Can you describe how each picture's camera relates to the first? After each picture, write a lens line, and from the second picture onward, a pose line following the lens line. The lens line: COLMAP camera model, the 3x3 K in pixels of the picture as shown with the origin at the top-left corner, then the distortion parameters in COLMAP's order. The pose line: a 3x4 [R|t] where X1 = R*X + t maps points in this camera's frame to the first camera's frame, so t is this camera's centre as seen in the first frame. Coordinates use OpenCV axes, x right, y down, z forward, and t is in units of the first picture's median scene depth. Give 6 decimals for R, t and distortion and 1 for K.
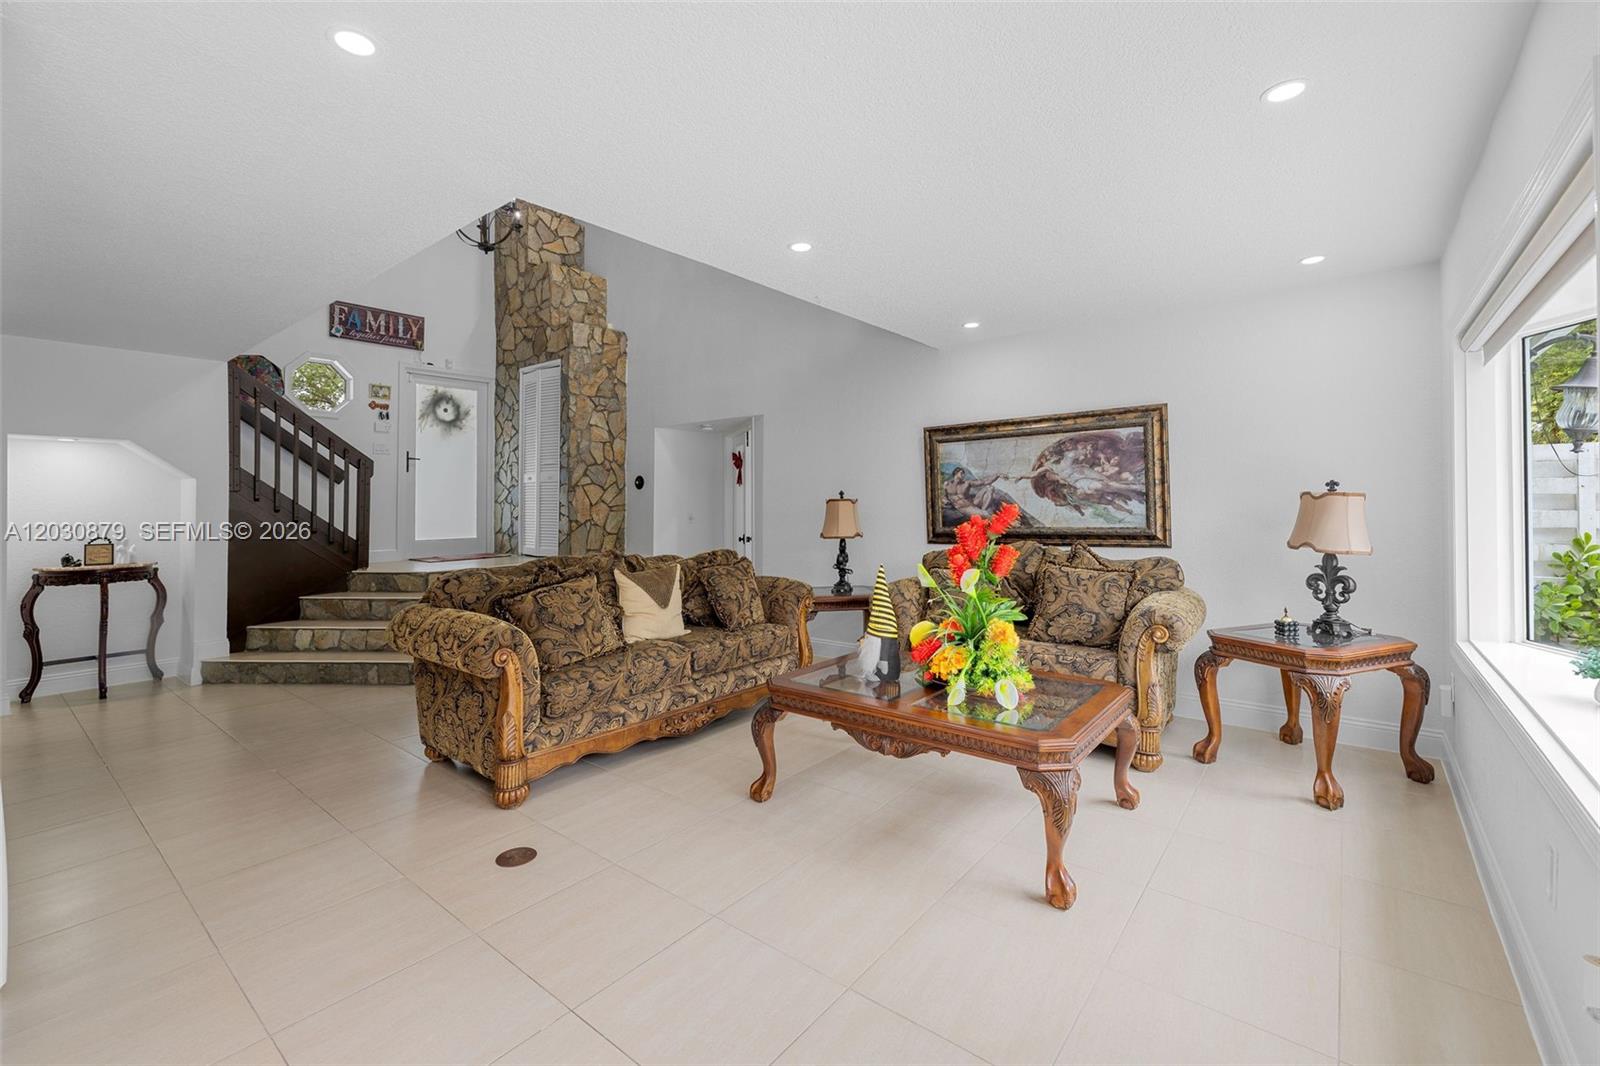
lens RADIAL K [[695.9, 0, 796.4], [0, 695.9, 490.6], [0, 0, 1]] dist [0.000105, -0.000663]
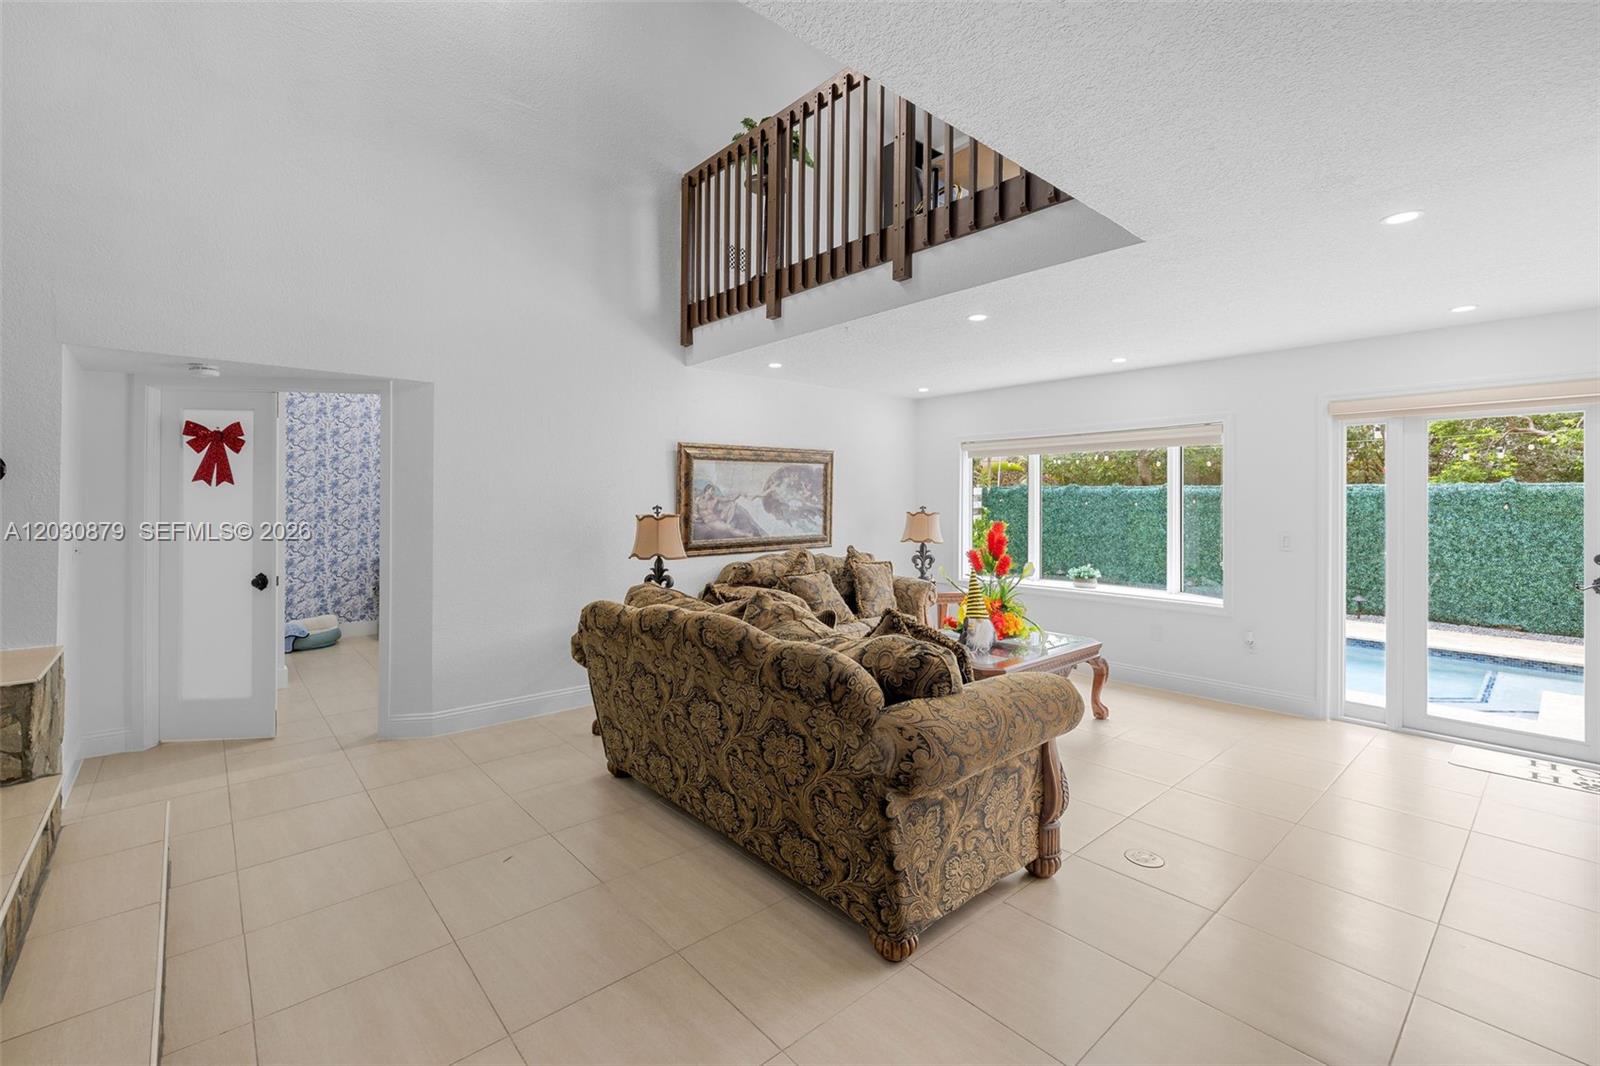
lens RADIAL K [[695.9, 0, 774.7], [0, 695.9, 499.0], [0, 0, 1]] dist [0.000105, -0.000663]
pose [[0.208745, 0.013293, 0.977880, -0.910198], [-0.024858, 0.999657, -0.008283, -0.004931], [-0.977654, -0.022579, 0.209004, 0.764506]]
